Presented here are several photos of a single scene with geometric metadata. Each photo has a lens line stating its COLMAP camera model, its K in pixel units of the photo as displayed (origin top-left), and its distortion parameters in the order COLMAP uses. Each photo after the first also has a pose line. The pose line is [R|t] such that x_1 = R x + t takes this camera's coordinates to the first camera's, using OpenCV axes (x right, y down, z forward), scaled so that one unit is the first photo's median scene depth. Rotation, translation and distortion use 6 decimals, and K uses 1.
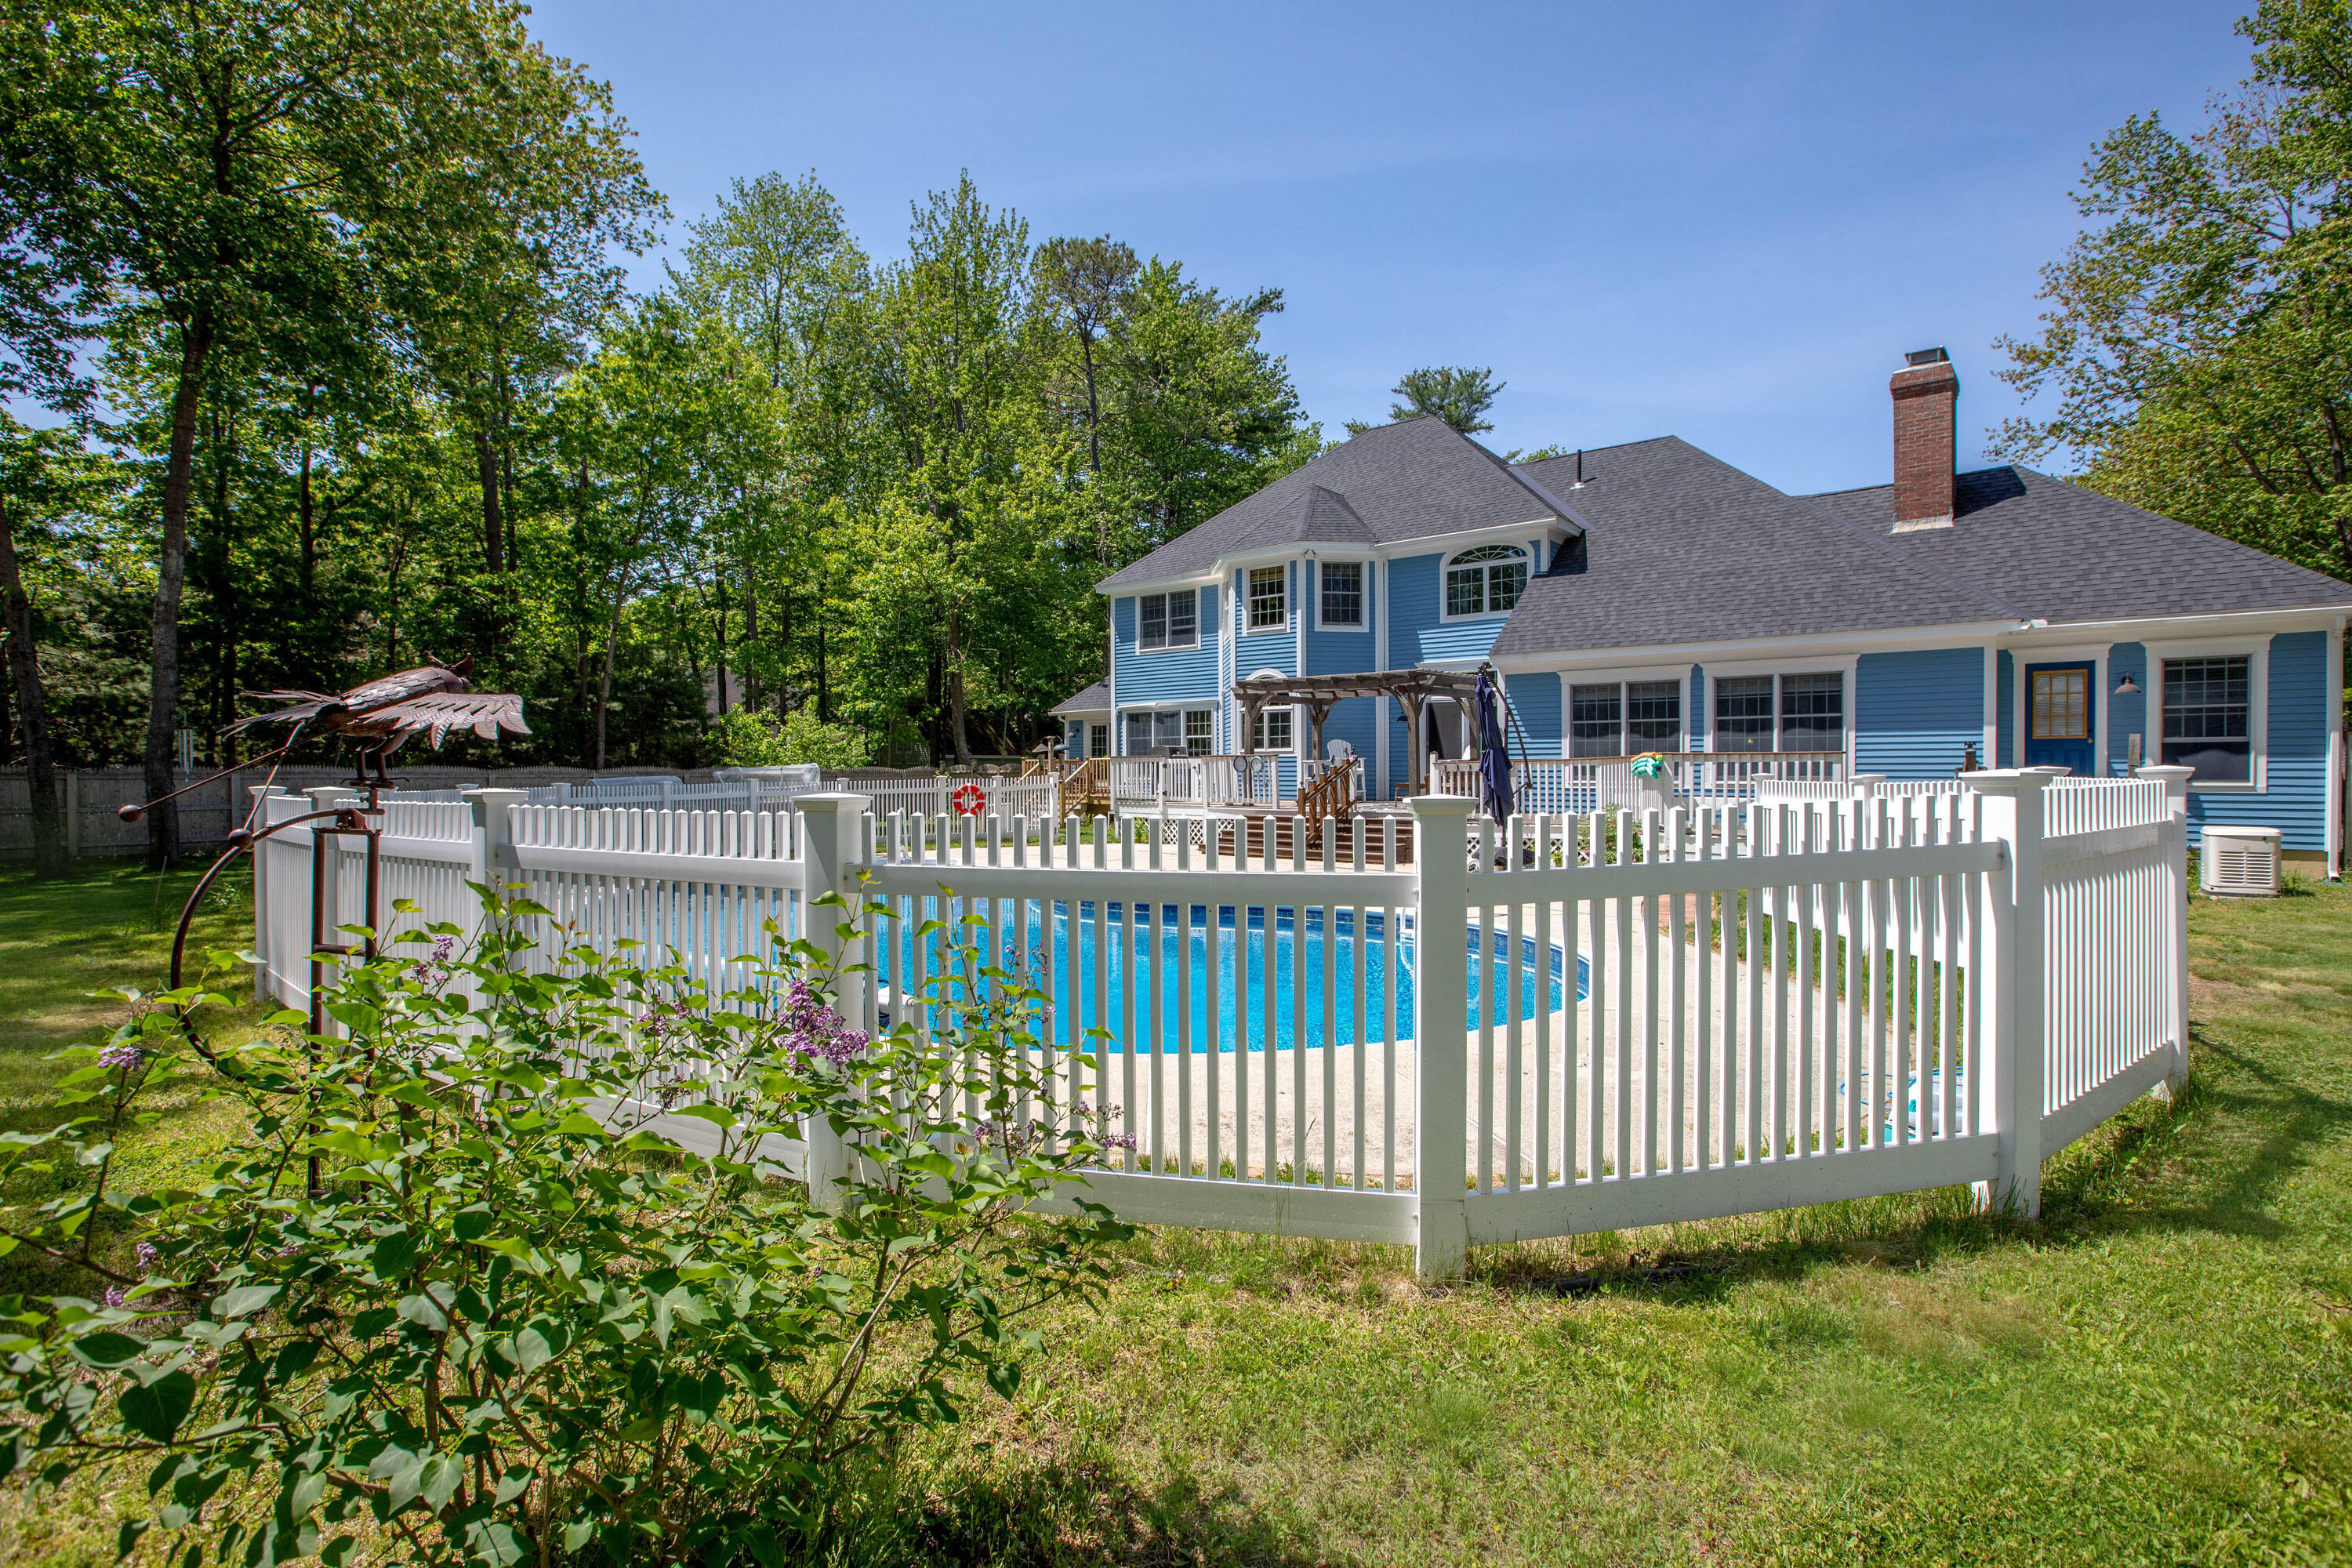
lens RADIAL K [[1079.4, 0, 1200.2], [0, 1079.4, 771.6], [0, 0, 1]] dist [-0.041527, 0.013243]
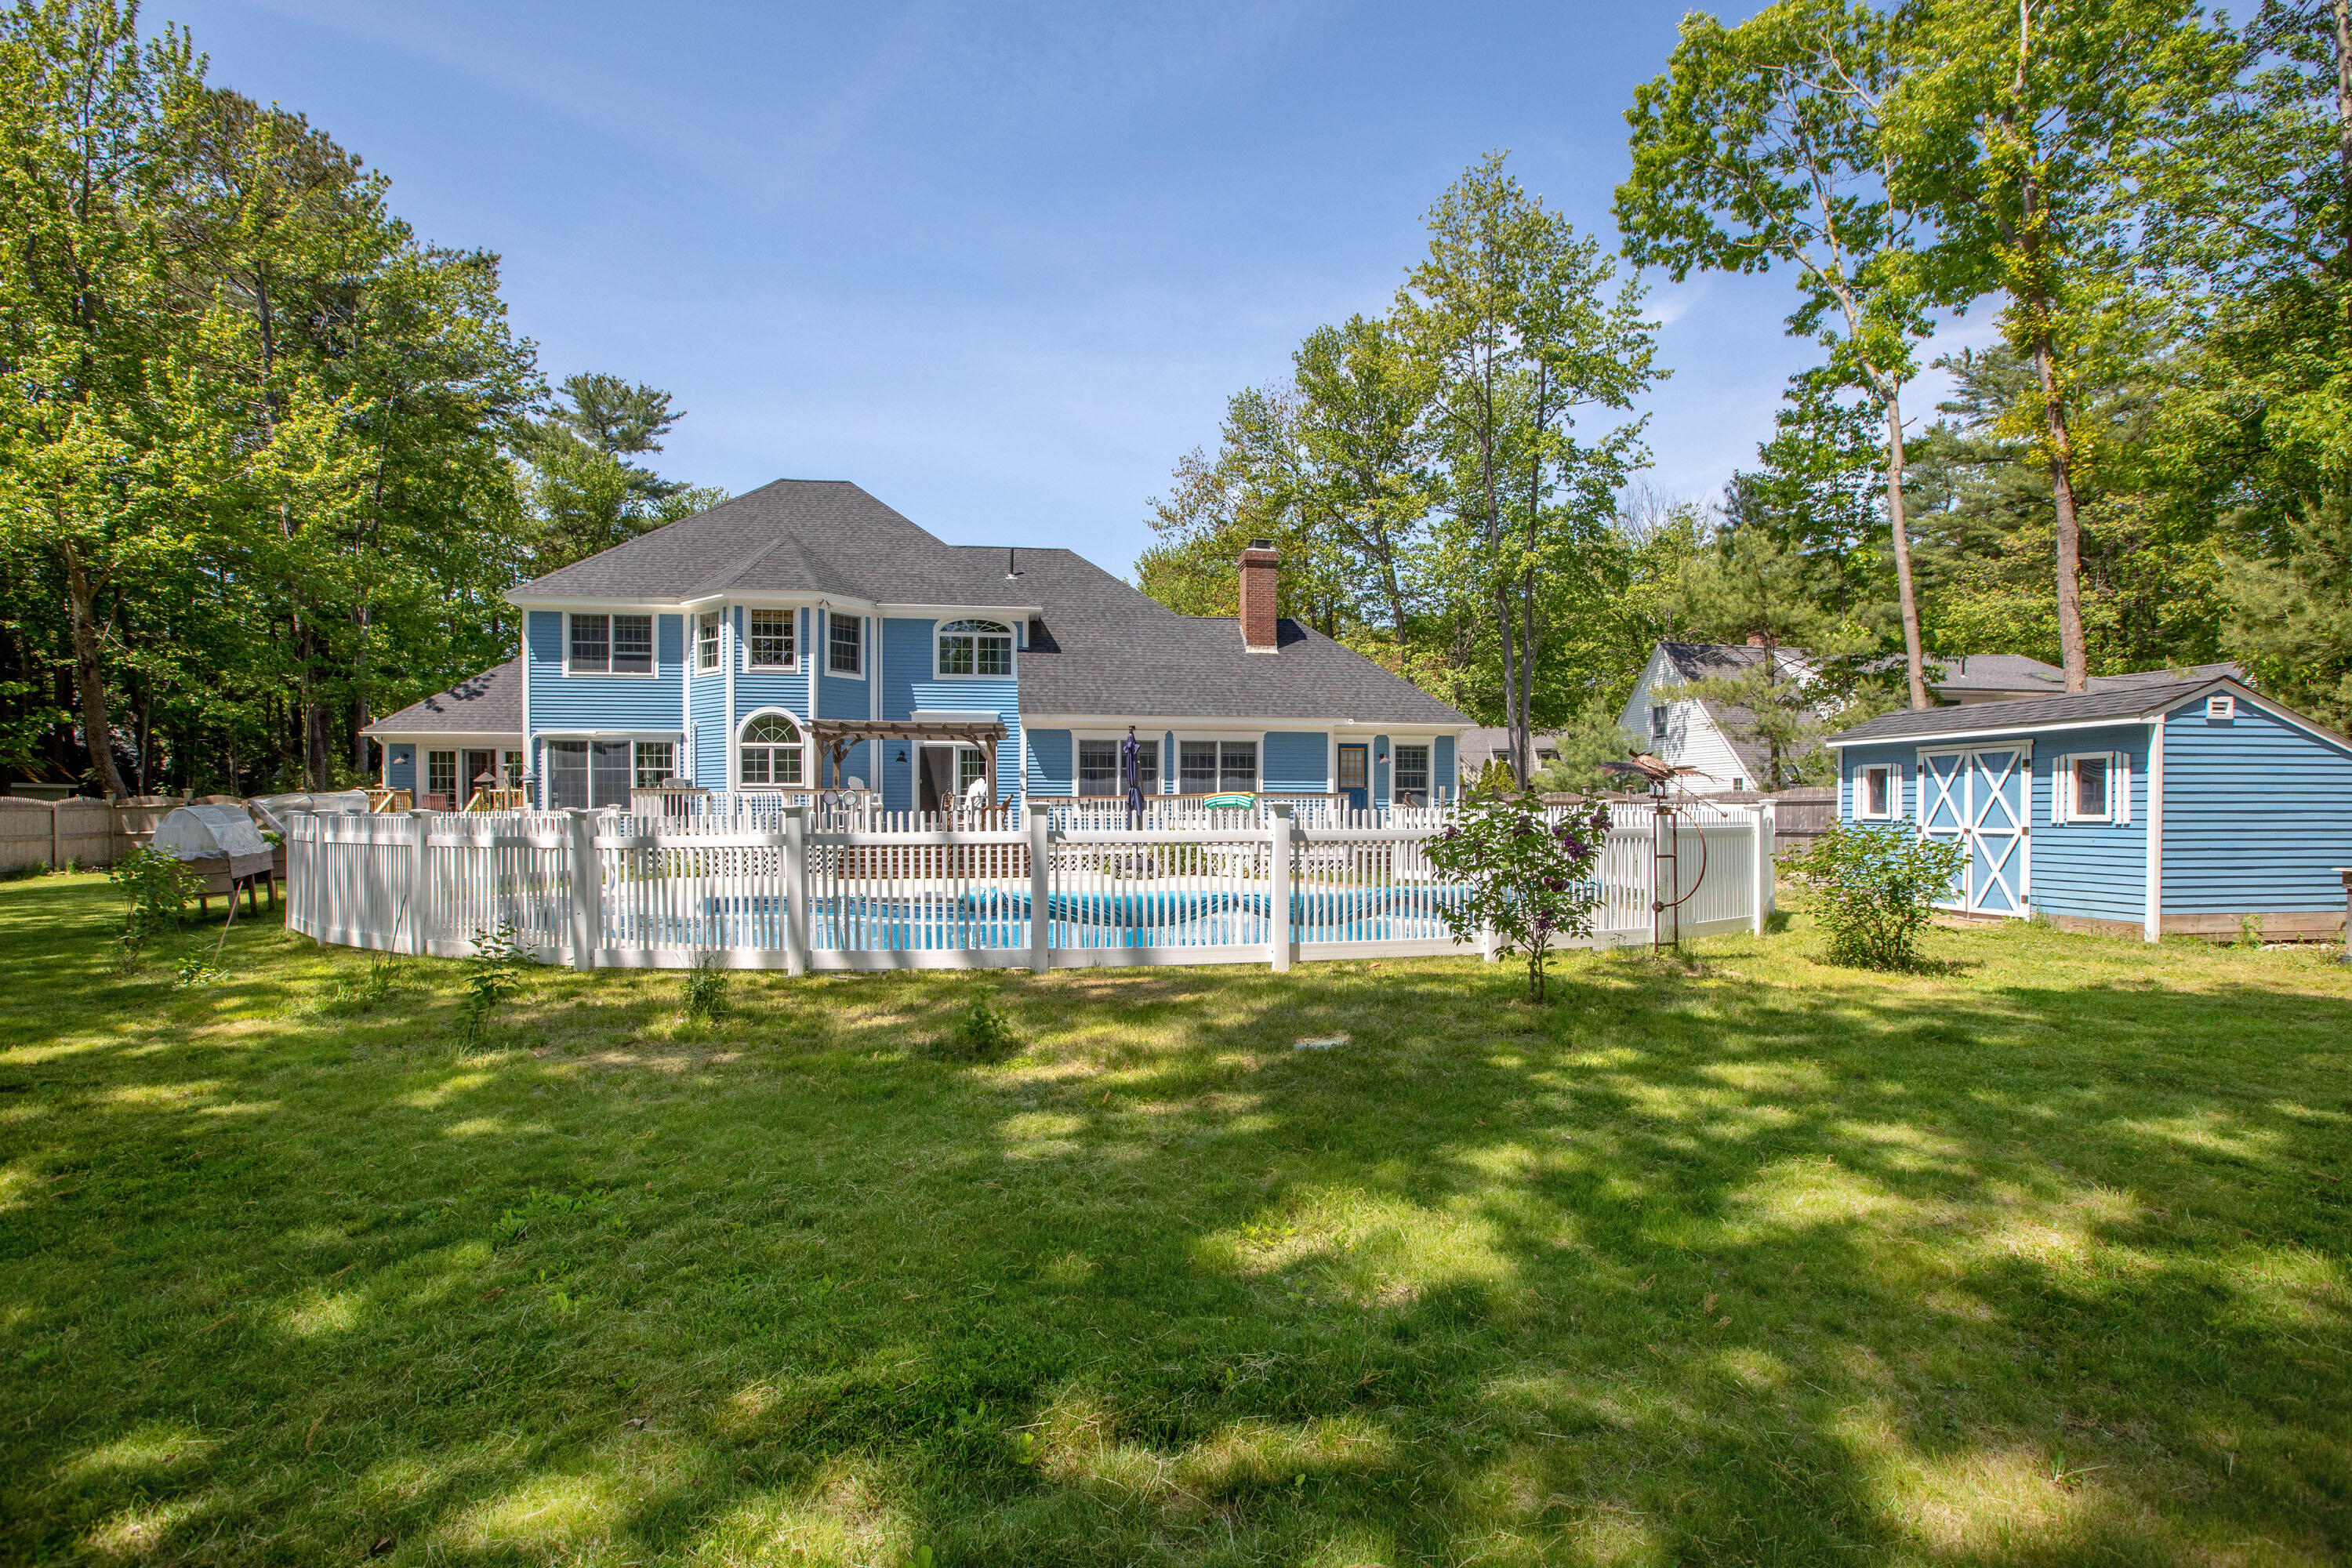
lens RADIAL K [[1118.1, 0, 1149.0], [0, 1118.1, 820.2], [0, 0, 1]] dist [-0.018281, -0.000181]
pose [[0.682238, -0.002803, 0.731124, -0.483265], [-0.001078, 0.999988, 0.004840, 0.009028], [-0.731129, -0.004090, 0.682227, -0.003121]]
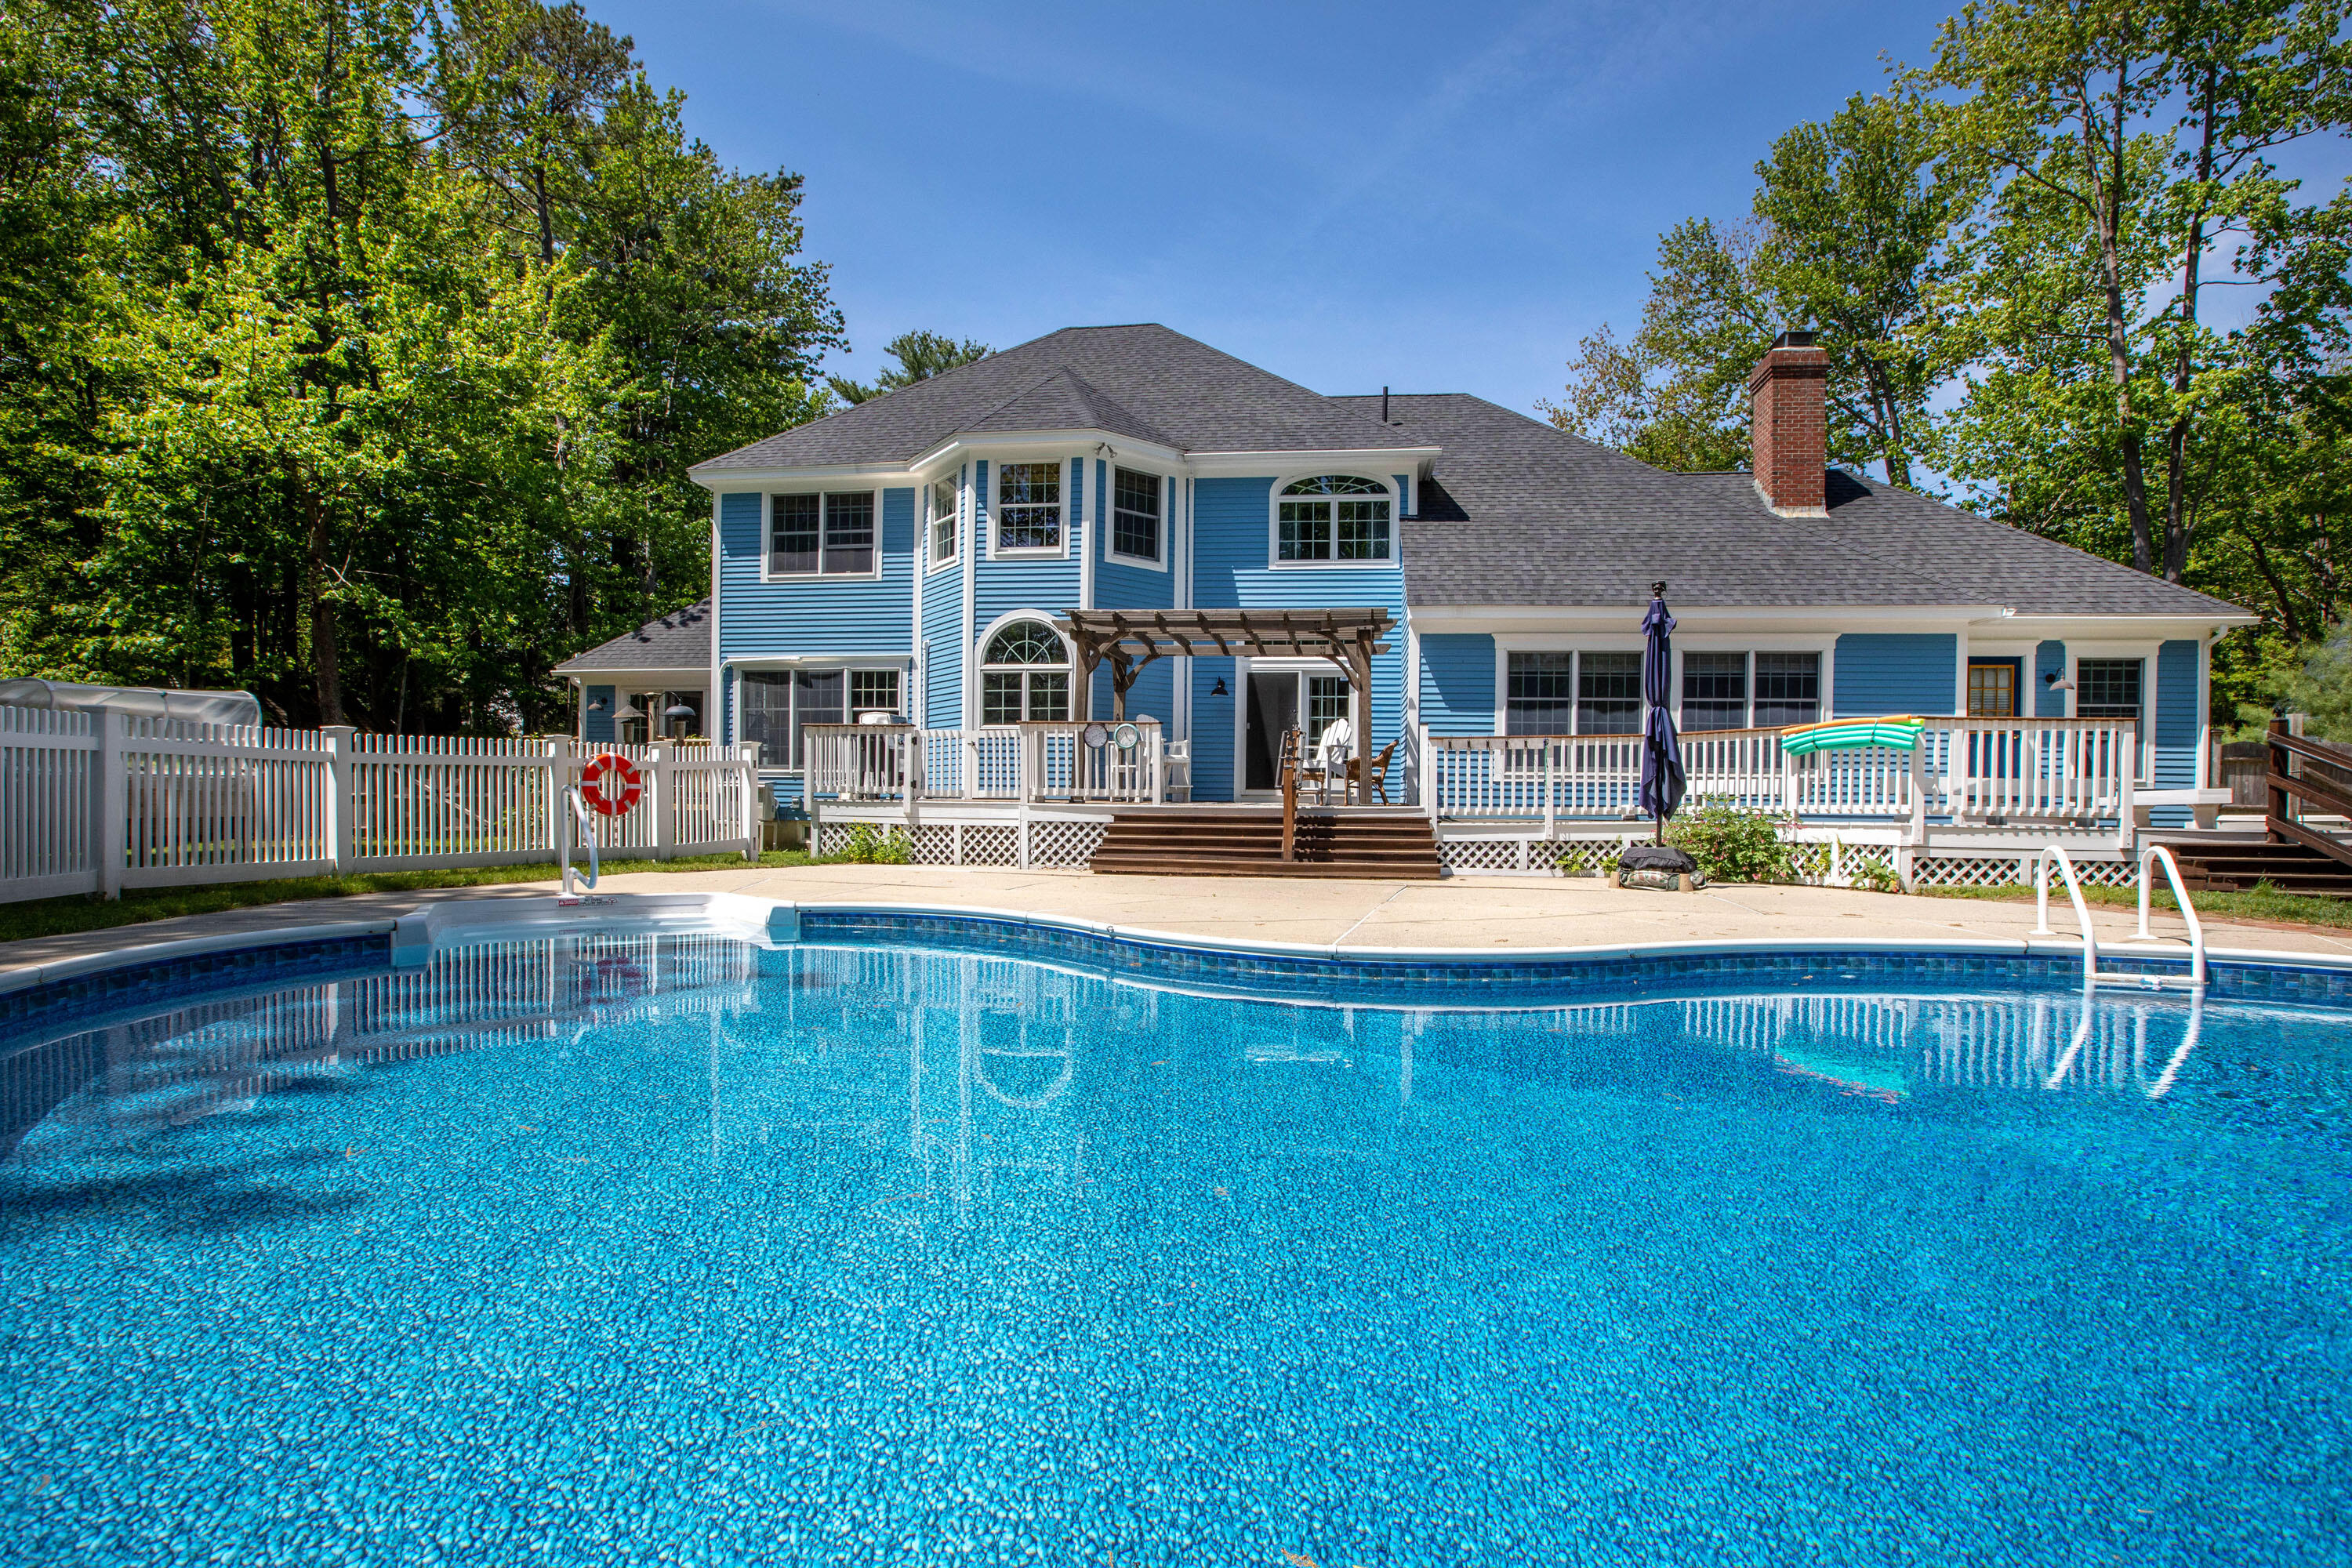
lens RADIAL K [[1079.4, 0, 1195.9], [0, 1079.4, 825.4], [0, 0, 1]] dist [-0.041527, 0.013243]
pose [[0.843882, 0.001612, 0.536526, -0.219053], [-0.013385, 0.999748, 0.018049, 0.029166], [-0.536362, -0.022413, 0.843690, 0.361383]]
